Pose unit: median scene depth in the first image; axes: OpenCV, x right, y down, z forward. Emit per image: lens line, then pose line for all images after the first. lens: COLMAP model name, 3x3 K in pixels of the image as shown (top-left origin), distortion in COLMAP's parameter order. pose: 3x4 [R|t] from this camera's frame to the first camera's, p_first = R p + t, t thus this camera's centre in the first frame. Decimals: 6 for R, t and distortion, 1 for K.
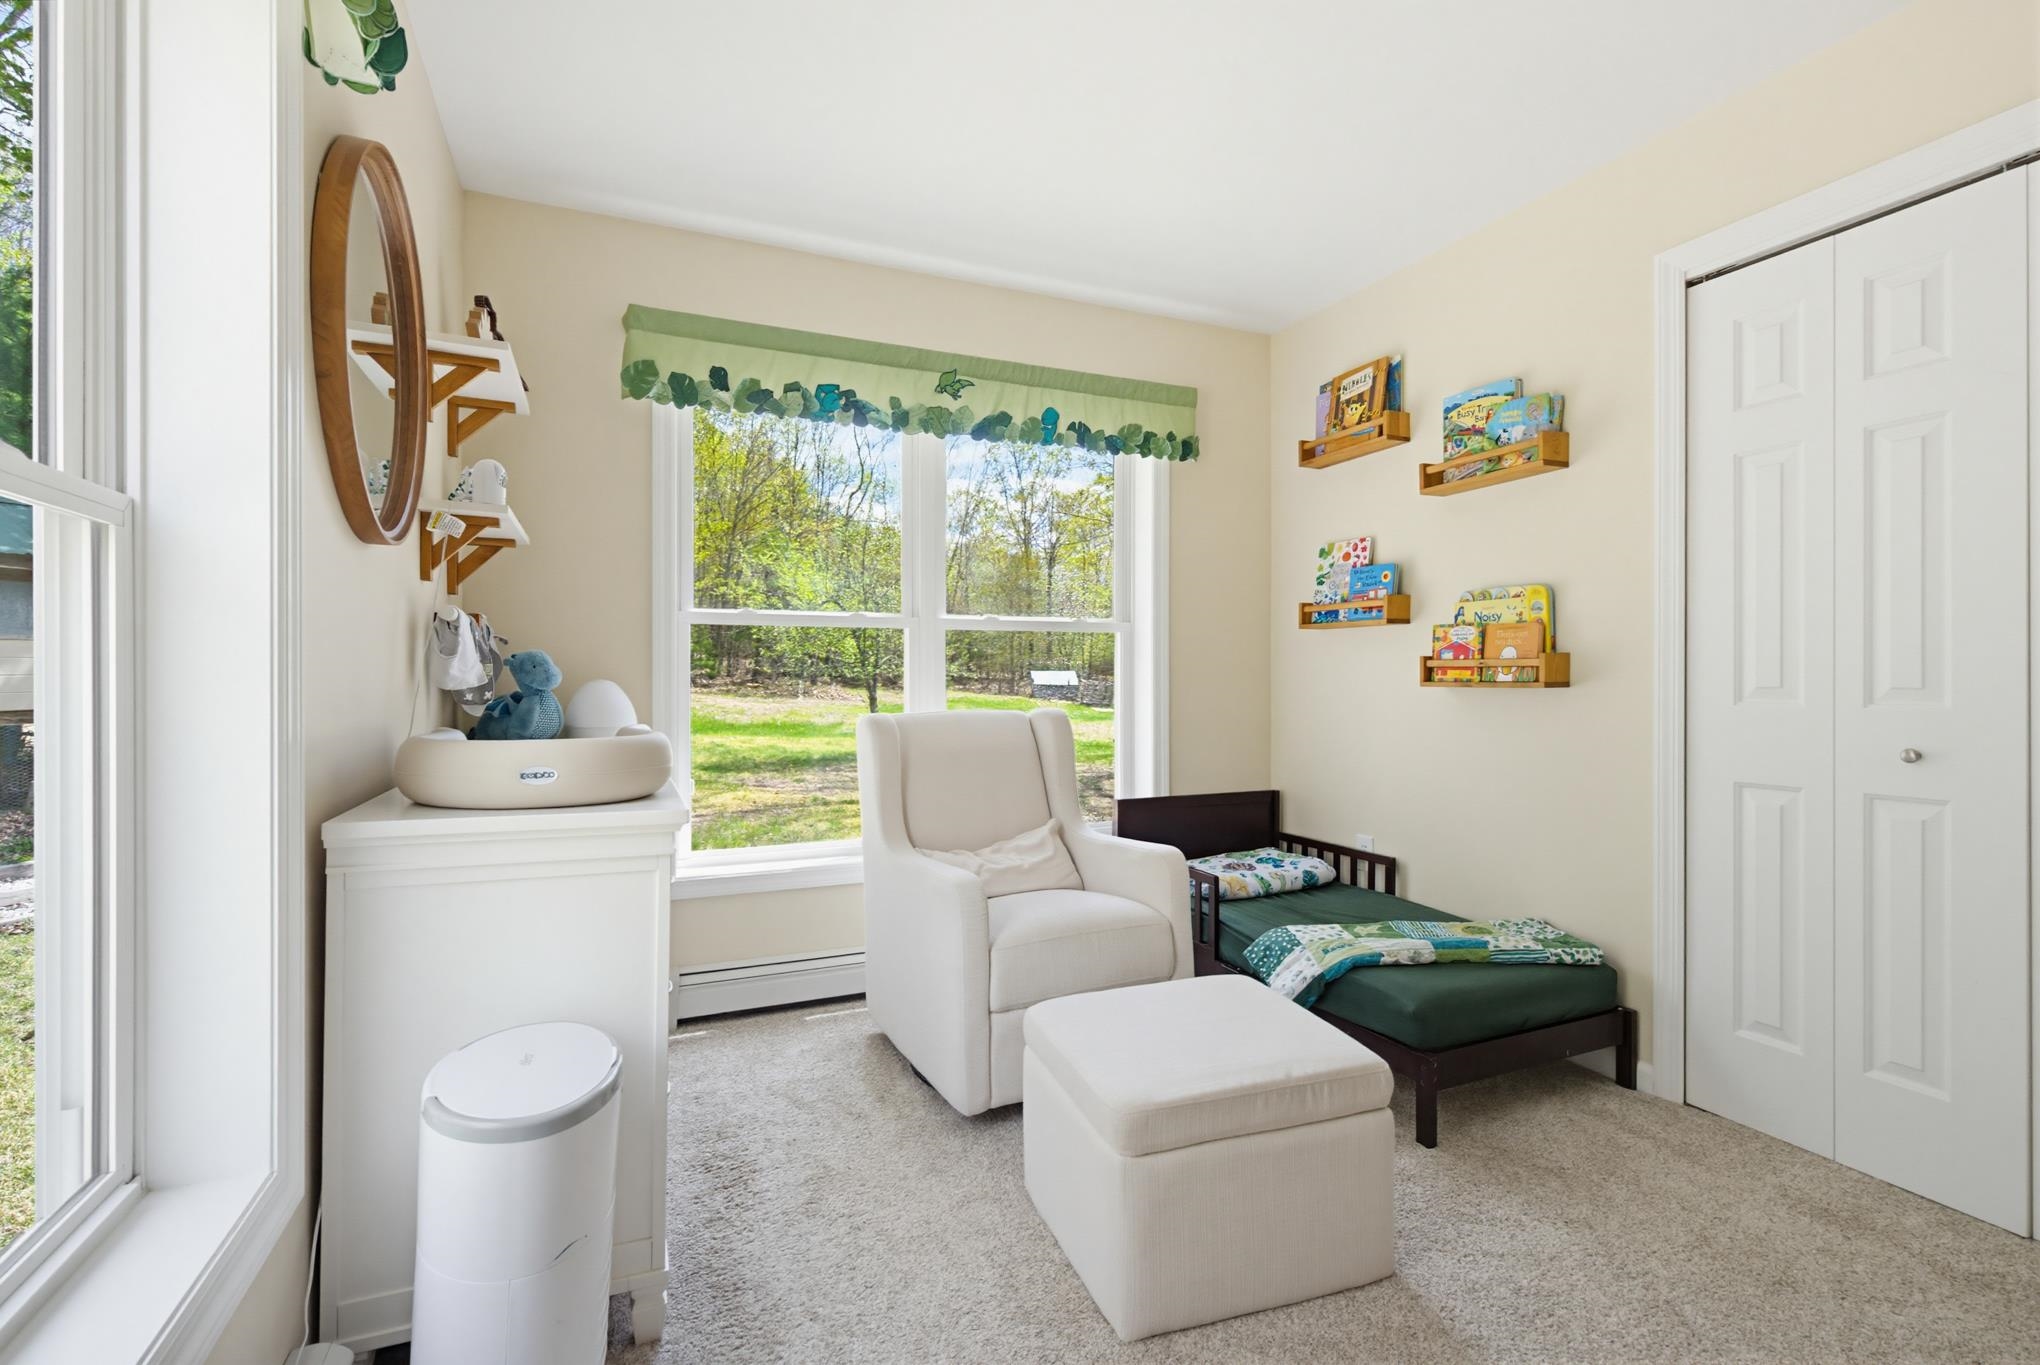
lens RADIAL K [[915.4, 0, 1015.4], [0, 915.4, 675.8], [0, 0, 1]] dist [0.003264, -0.000033]
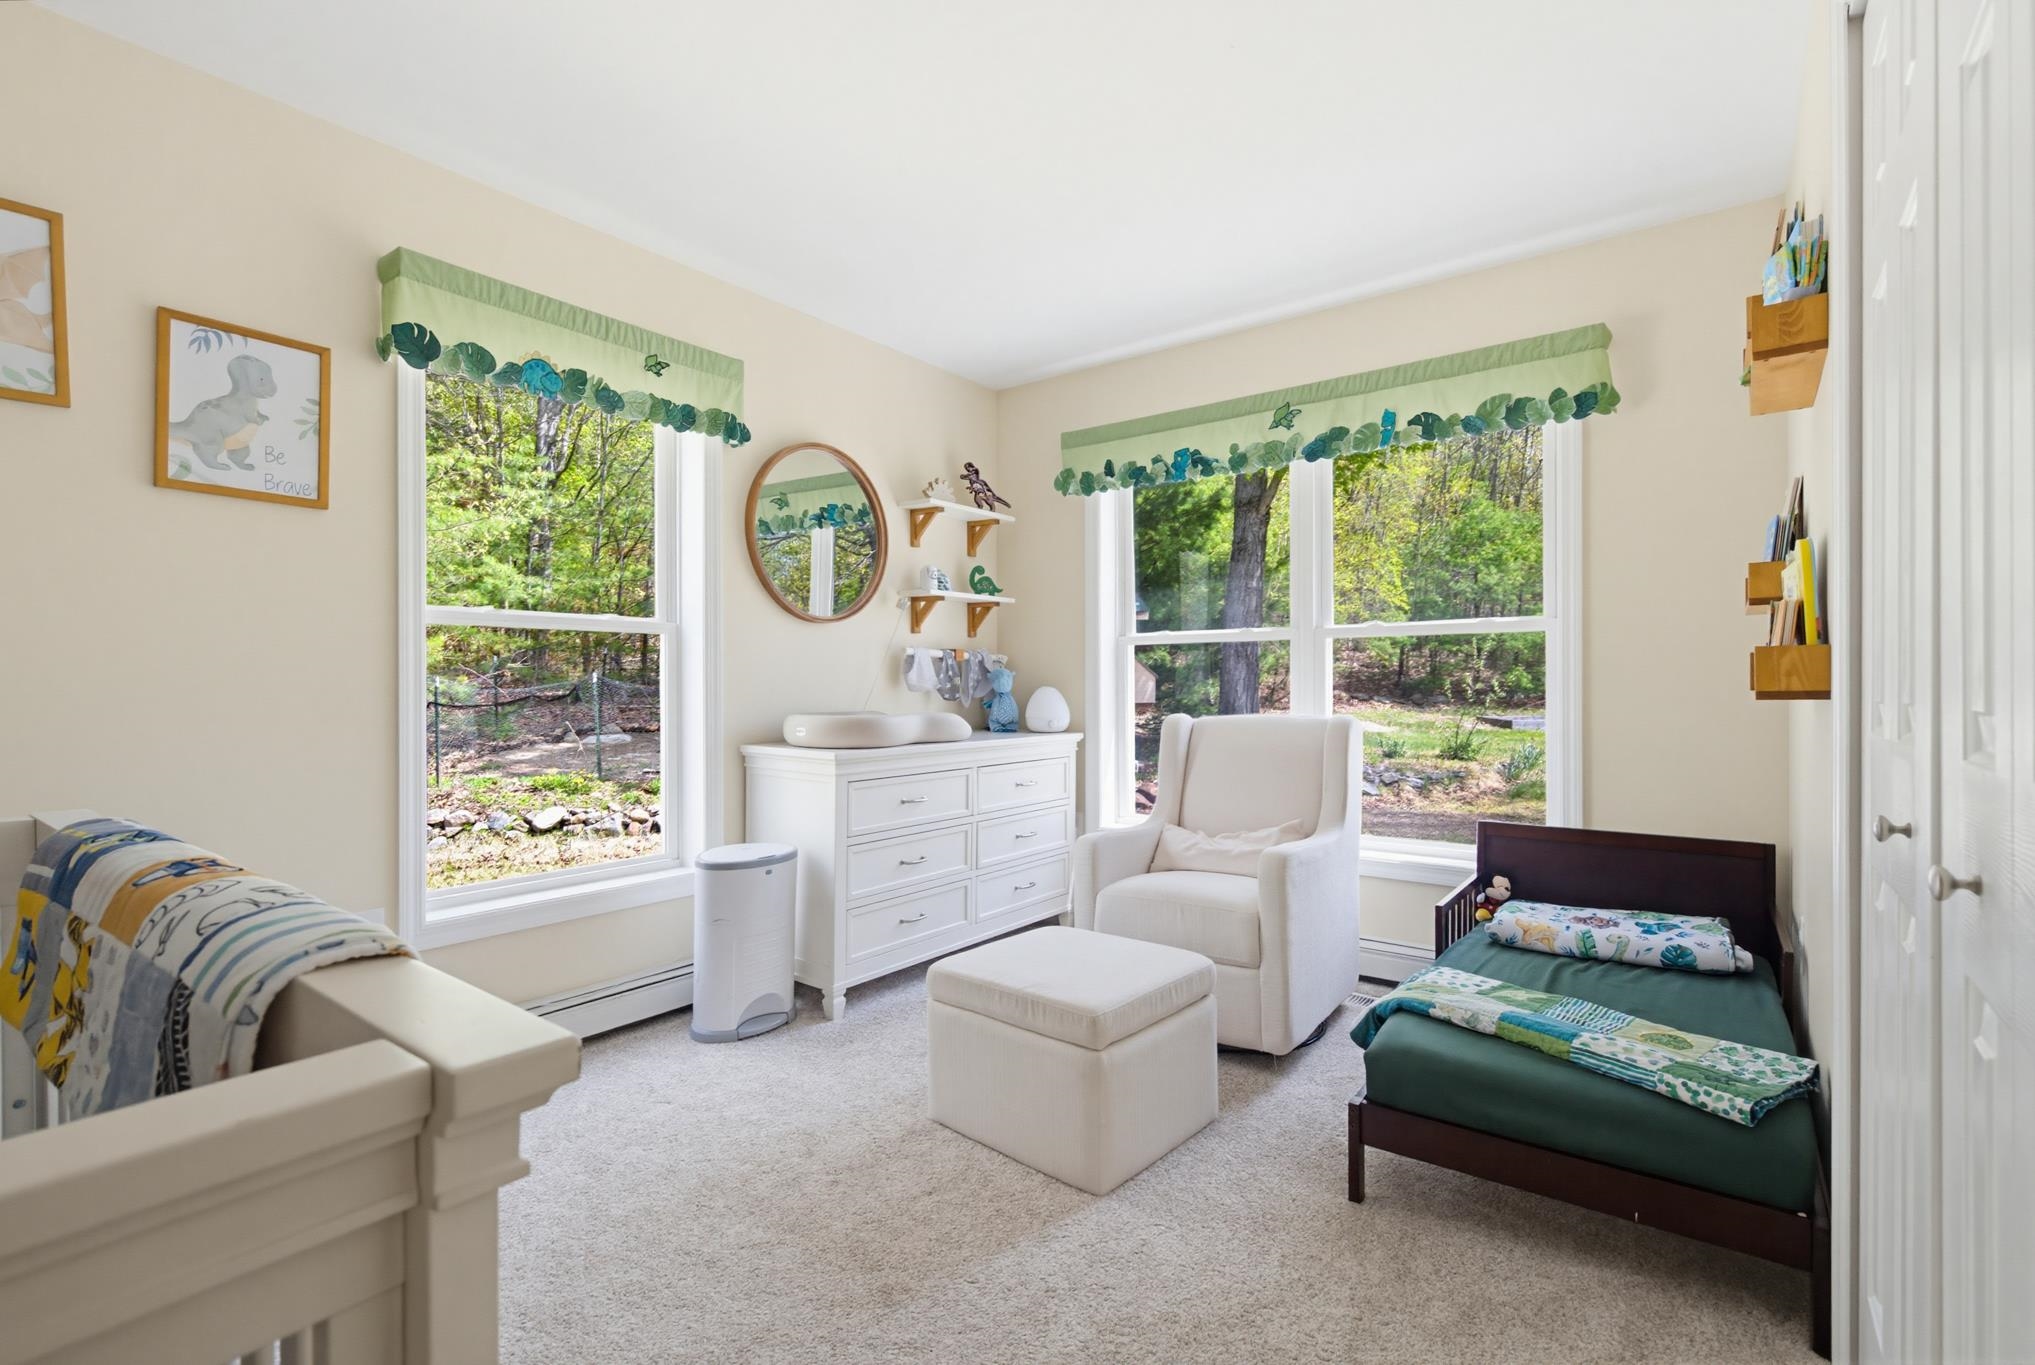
lens RADIAL K [[920.7, 0, 1017.5], [0, 920.7, 682.5], [0, 0, 1]] dist [0.004846, -0.000683]
pose [[0.492451, -0.004178, -0.870330, 0.793069], [0.002925, 0.999991, -0.003146, 0.002053], [0.870335, -0.000996, 0.492459, 0.191967]]
